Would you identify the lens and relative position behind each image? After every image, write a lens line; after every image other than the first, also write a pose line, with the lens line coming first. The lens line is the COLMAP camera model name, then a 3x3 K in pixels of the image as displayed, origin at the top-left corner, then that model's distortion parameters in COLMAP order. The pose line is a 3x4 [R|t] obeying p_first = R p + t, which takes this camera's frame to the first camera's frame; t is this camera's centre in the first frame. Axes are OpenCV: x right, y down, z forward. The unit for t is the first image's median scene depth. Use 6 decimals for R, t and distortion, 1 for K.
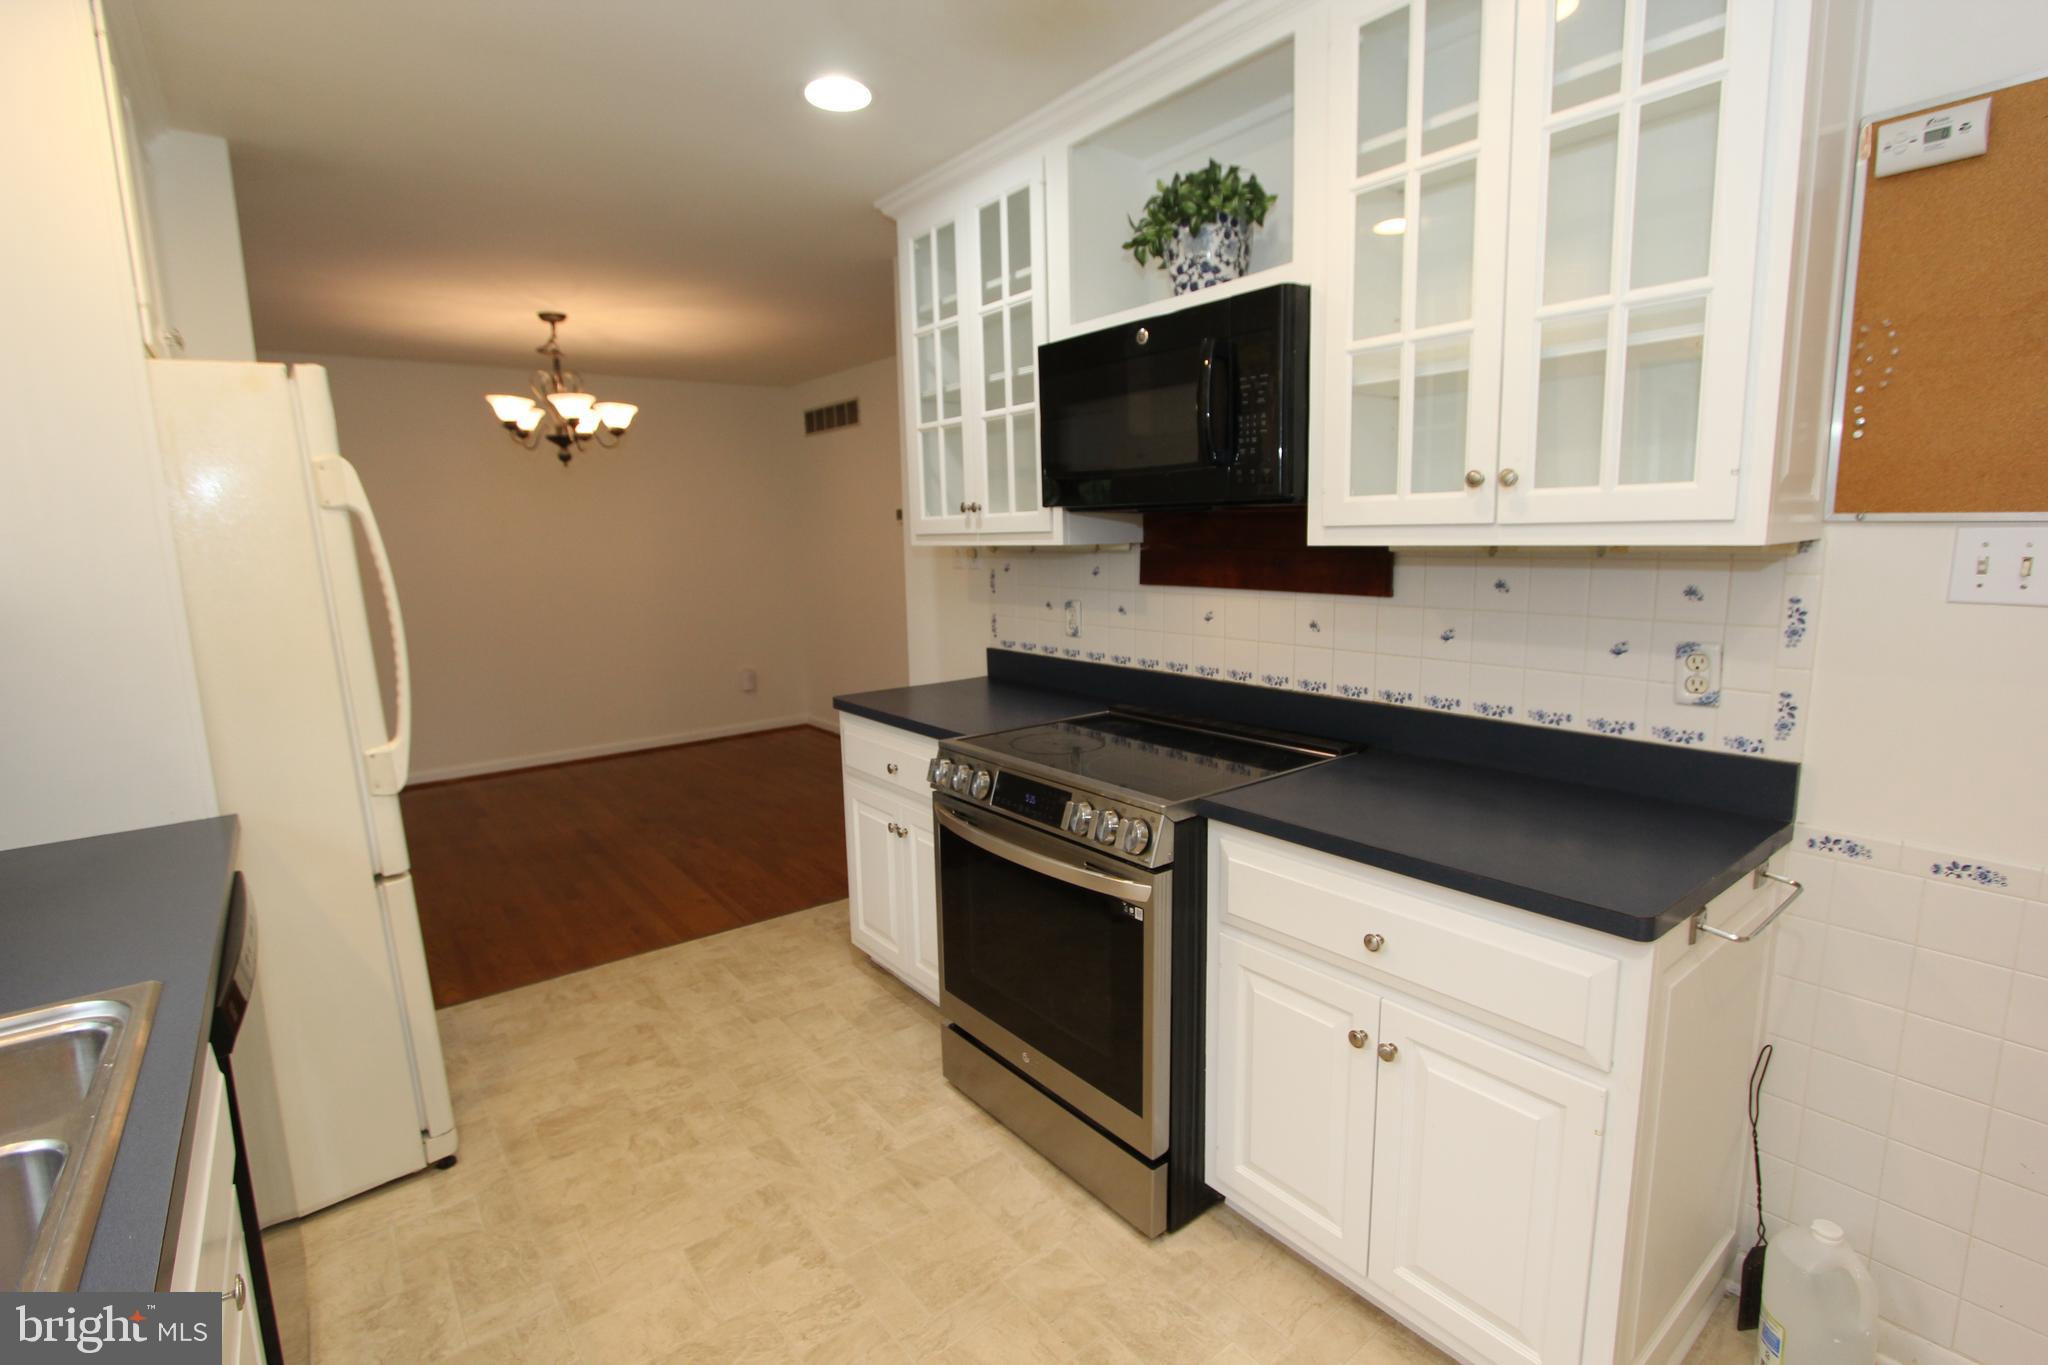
lens RADIAL K [[956.9, 0, 1024.0], [0, 956.9, 682.5], [0, 0, 1]] dist [-0.012423, 0.000441]
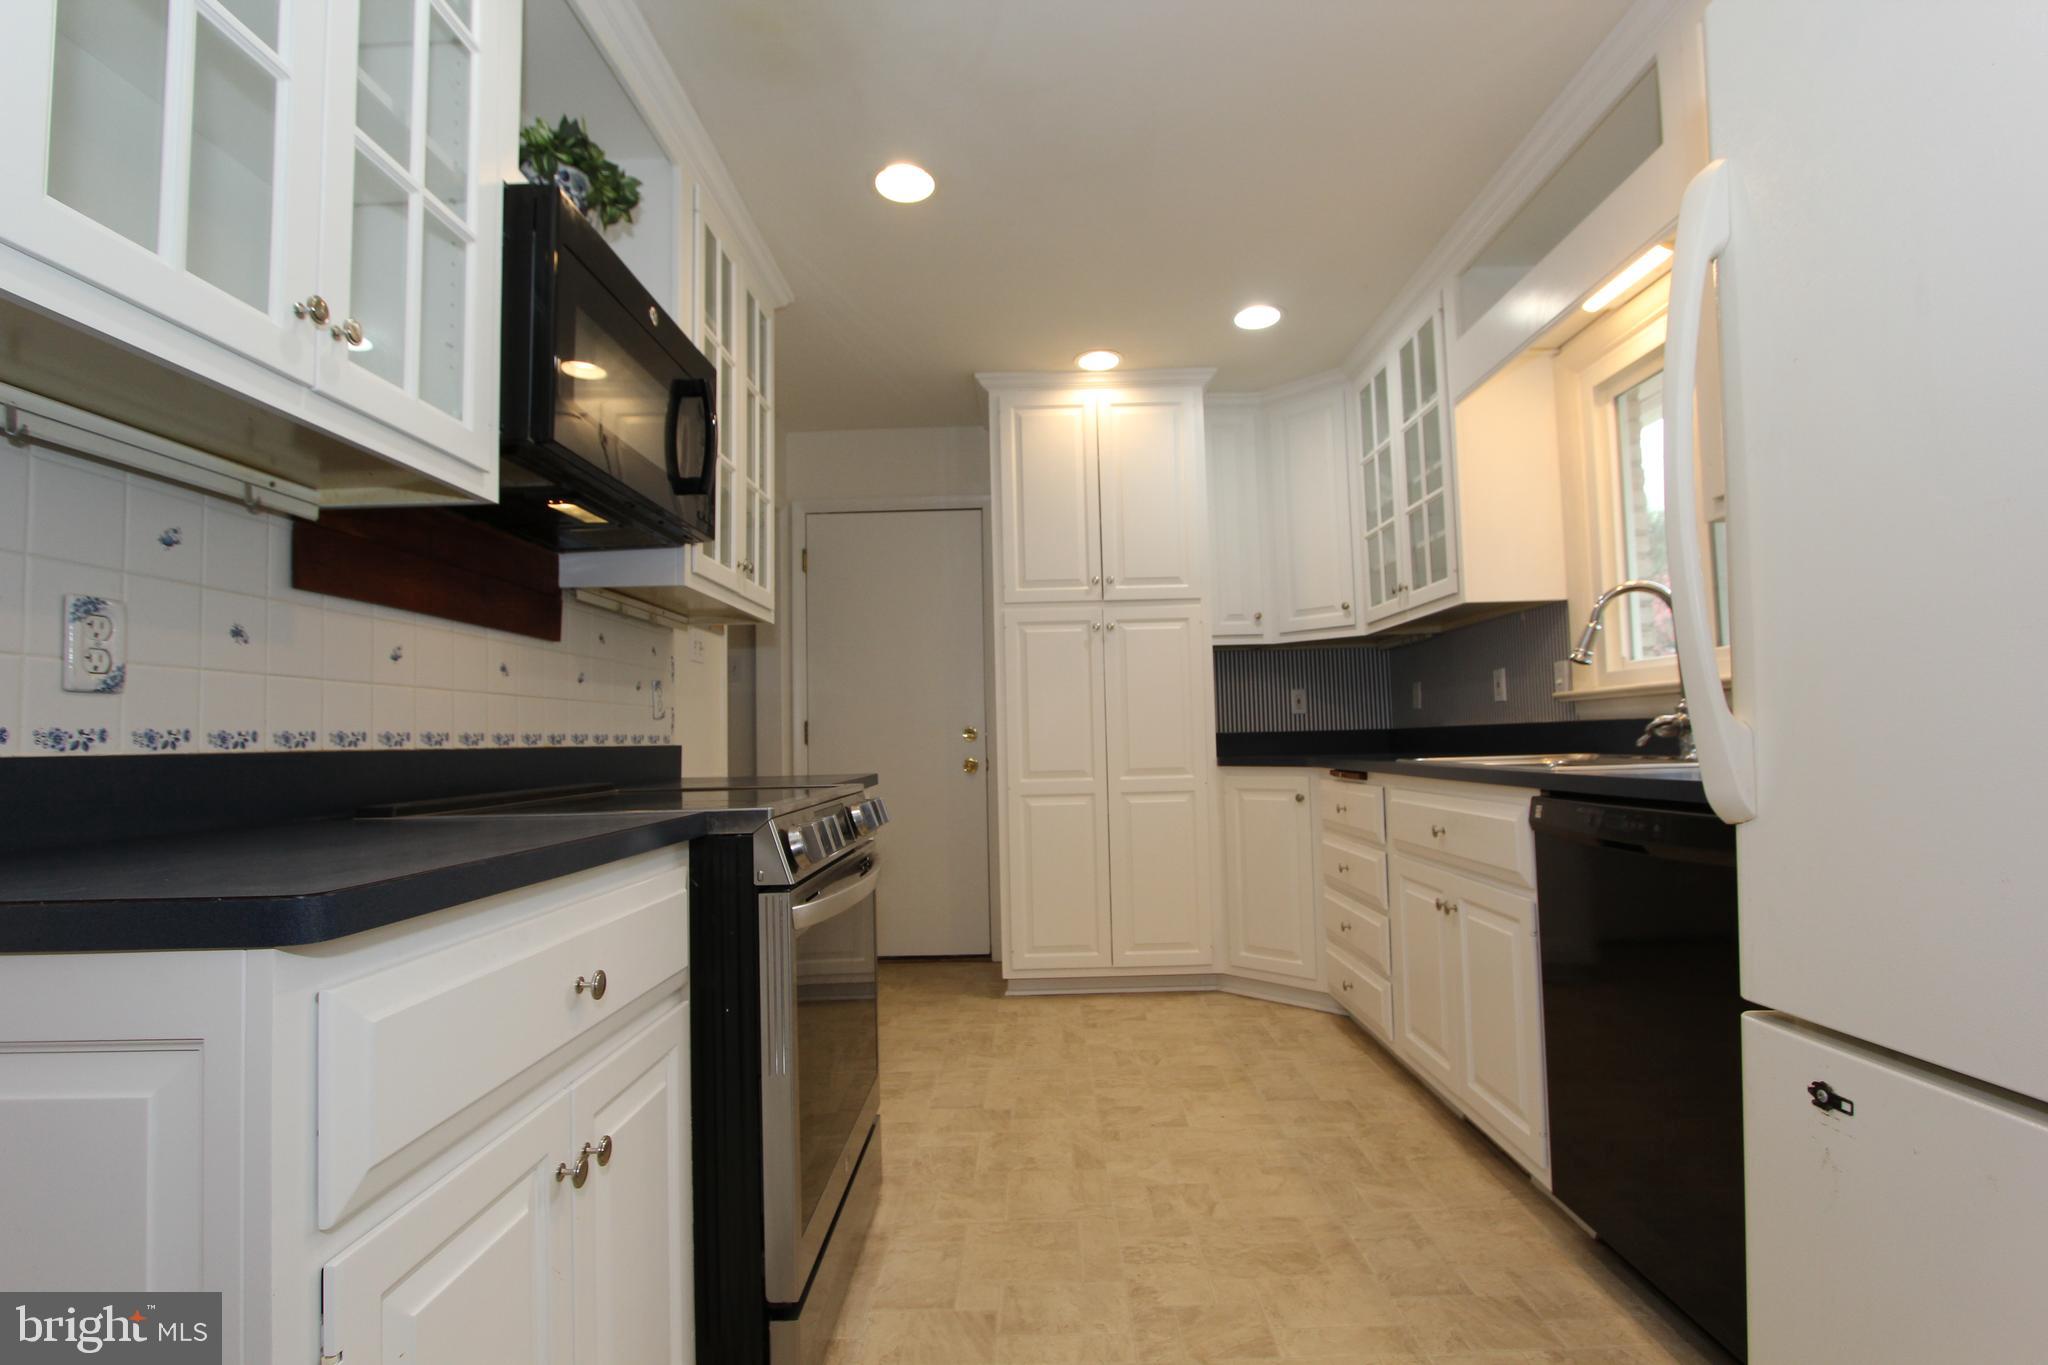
lens RADIAL K [[956.9, 0, 1024.0], [0, 956.9, 682.5], [0, 0, 1]] dist [-0.012423, 0.000441]
pose [[-0.781331, 0.078377, 0.619176, -0.734694], [0.140192, 0.988771, 0.051745, -0.032272], [-0.608168, 0.127233, -0.783546, 1.698744]]
